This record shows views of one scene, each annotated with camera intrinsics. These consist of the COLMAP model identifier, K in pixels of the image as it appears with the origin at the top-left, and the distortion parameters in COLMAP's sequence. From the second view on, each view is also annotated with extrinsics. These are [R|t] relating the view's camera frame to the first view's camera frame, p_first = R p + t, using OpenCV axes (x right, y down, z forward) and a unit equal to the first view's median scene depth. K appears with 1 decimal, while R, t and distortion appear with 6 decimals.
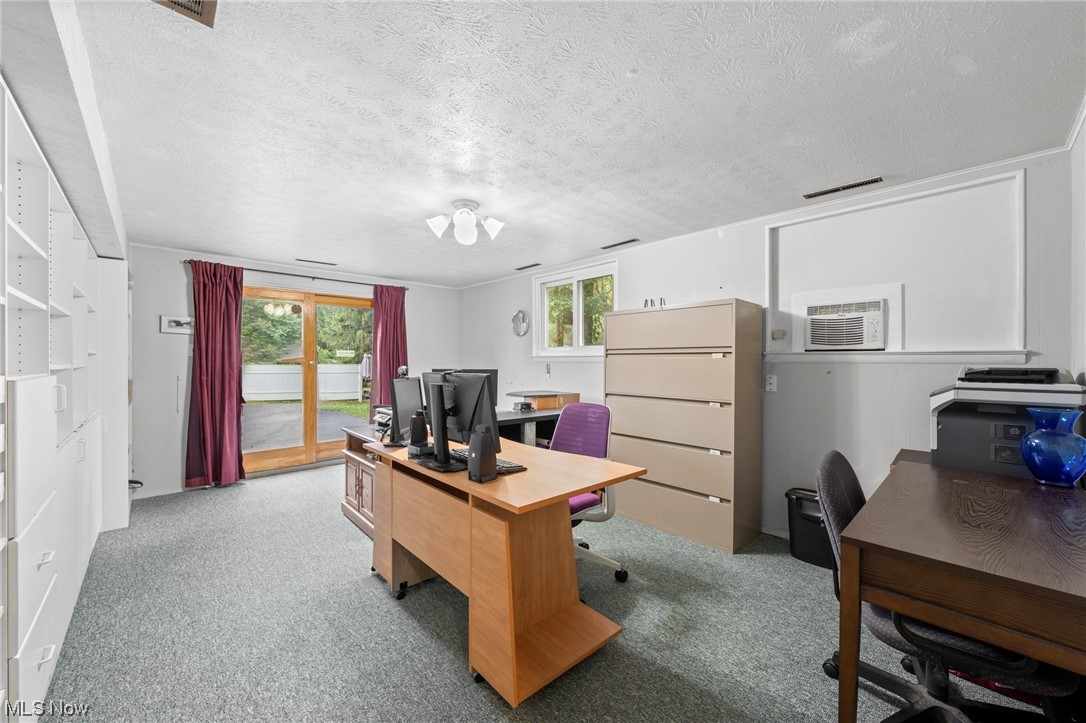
lens RADIAL K [[402.1, 0, 542.5], [0, 402.1, 364.4], [0, 0, 1]] dist [-0.002404, 0.000035]
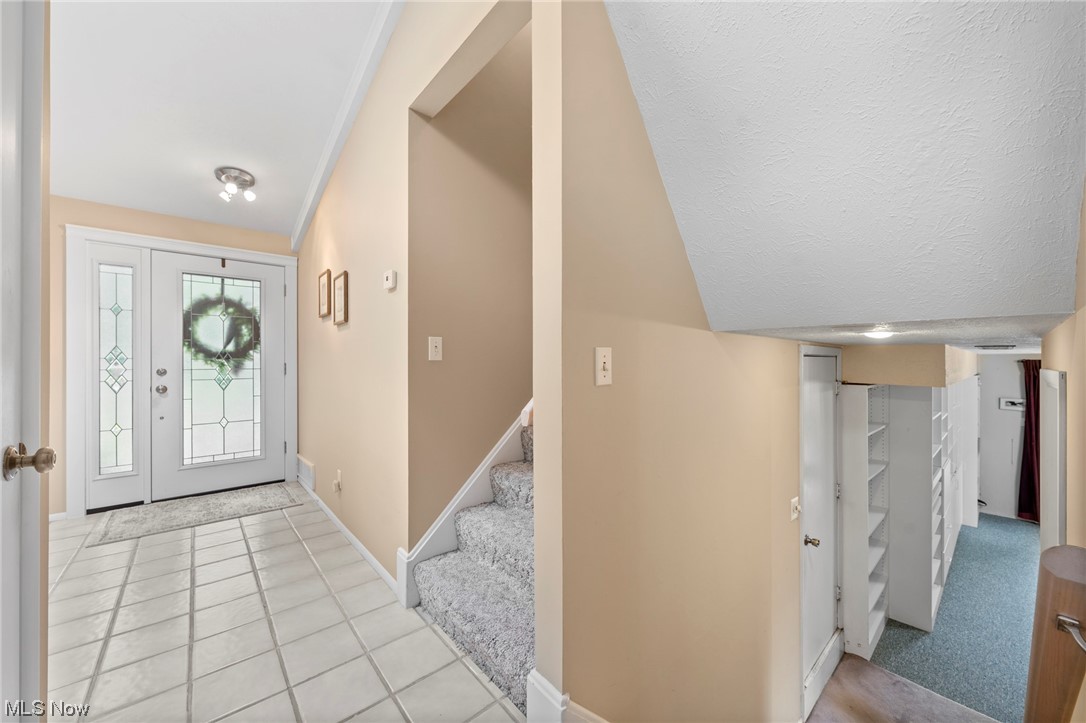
lens RADIAL K [[402.1, 0, 542.8], [0, 402.1, 358.7], [0, 0, 1]] dist [-0.002404, 0.000035]
pose [[-0.054317, 0.001056, -0.998523, 0.656380], [-0.004395, 0.999990, 0.001296, -0.262224], [0.998514, 0.004459, -0.054312, -0.645442]]
